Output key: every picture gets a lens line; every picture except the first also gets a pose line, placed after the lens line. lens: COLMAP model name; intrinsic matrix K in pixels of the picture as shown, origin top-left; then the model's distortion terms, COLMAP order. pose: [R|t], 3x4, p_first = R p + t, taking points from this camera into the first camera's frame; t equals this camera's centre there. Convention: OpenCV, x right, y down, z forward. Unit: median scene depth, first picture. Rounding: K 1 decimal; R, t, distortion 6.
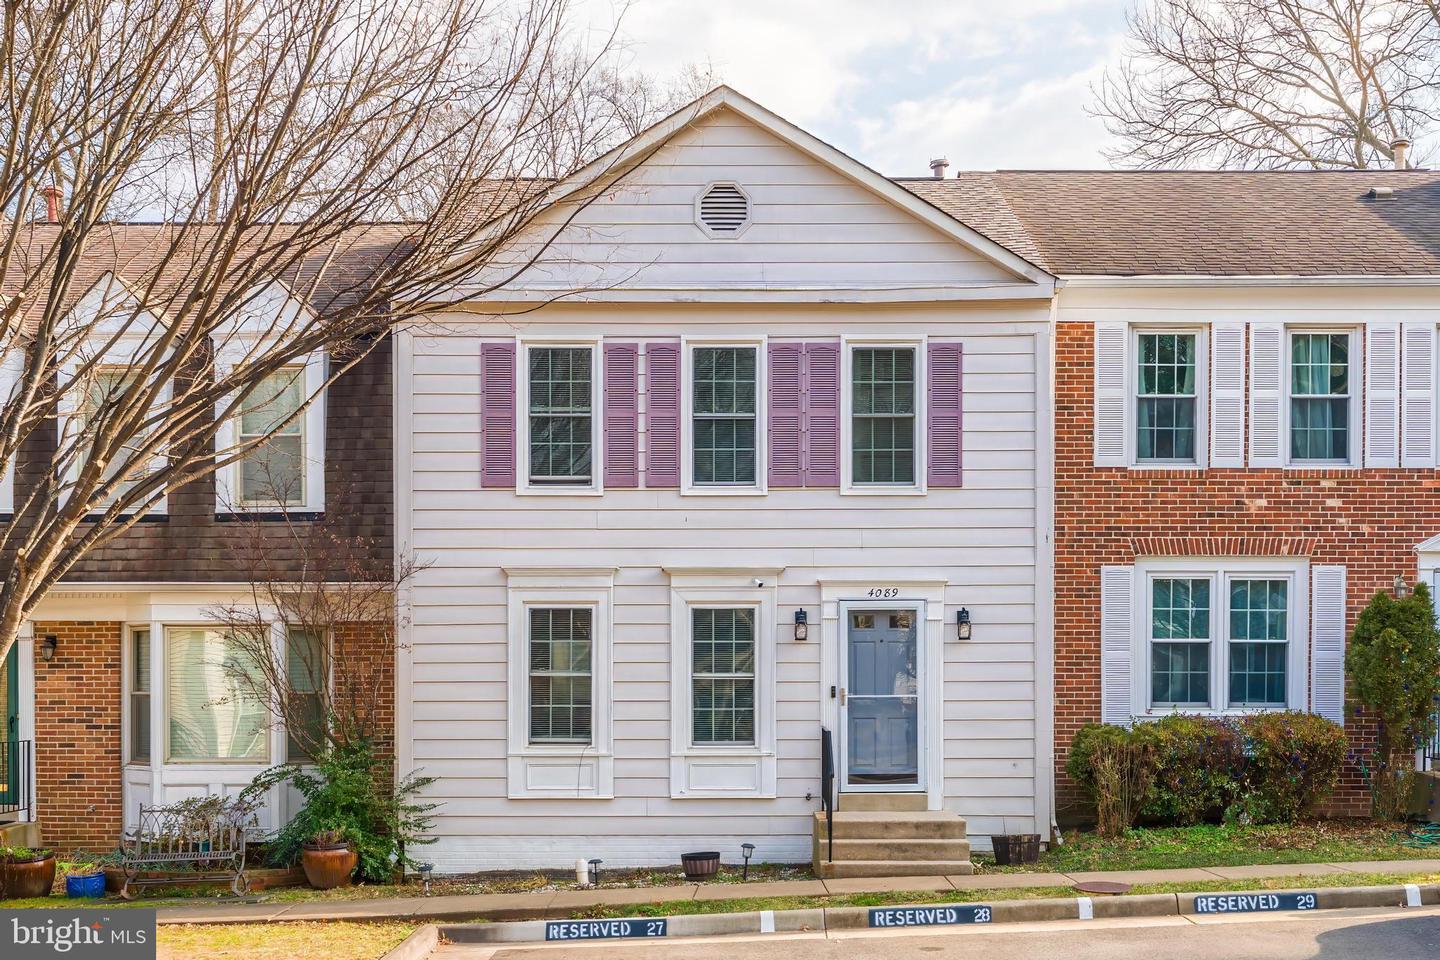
lens RADIAL K [[1001.1, 0, 720.1], [0, 1001.1, 483.7], [0, 0, 1]] dist [0.001255, 0.001118]
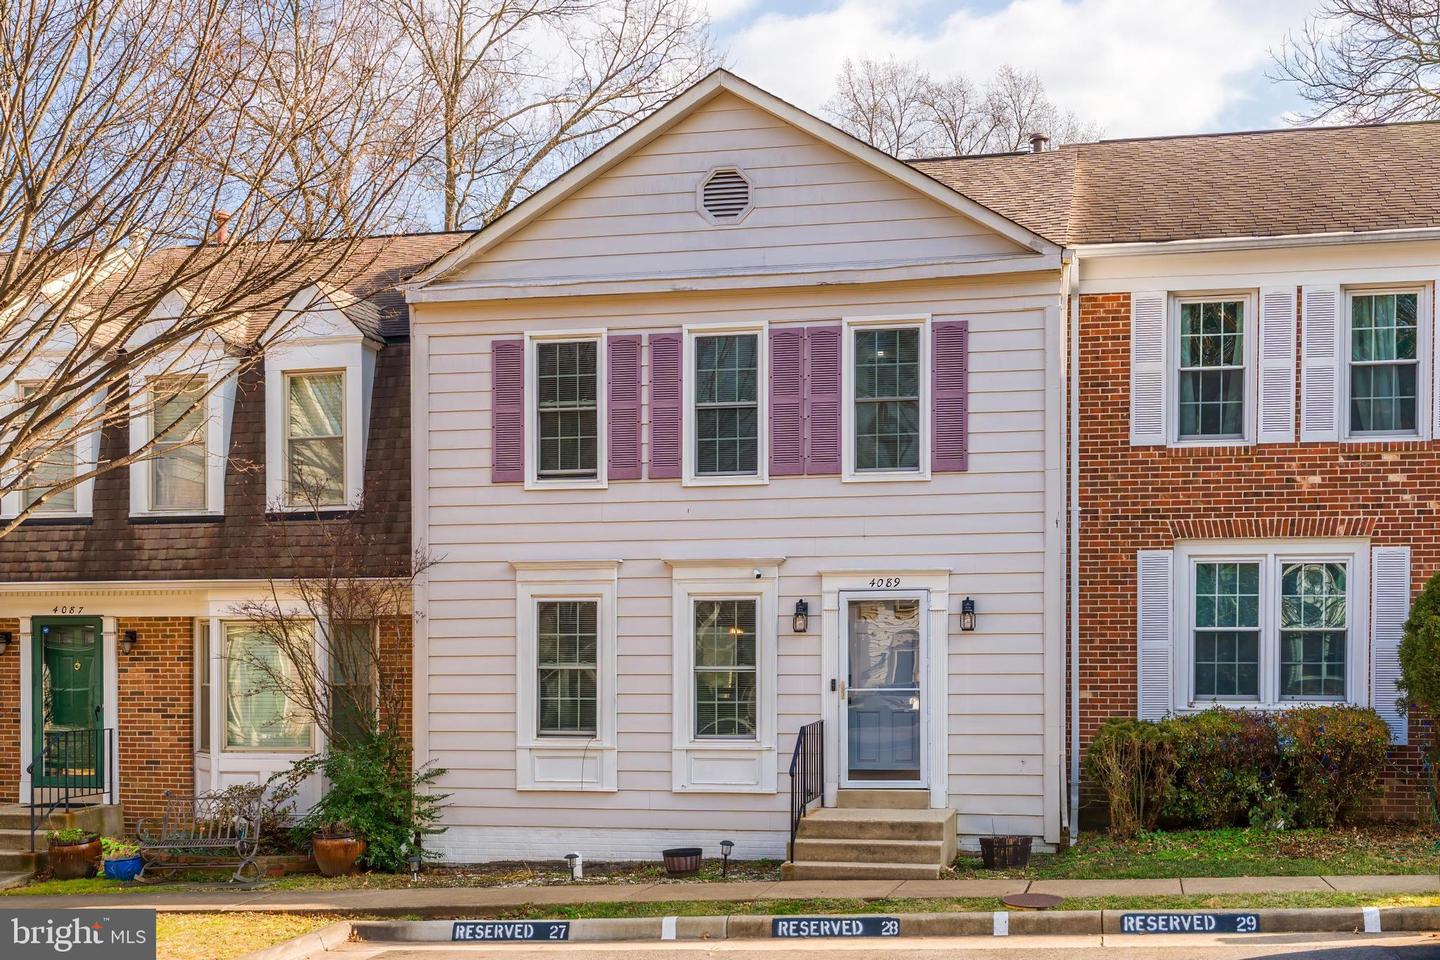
lens RADIAL K [[990.1, 0, 720.0], [0, 990.1, 480.0], [0, 0, 1]] dist [0.003114, -0.000006]
pose [[0.993276, -0.023671, -0.113329, 0.108242], [0.024478, 0.999684, 0.005735, 0.000606], [0.113157, -0.008470, 0.993541, 0.030414]]
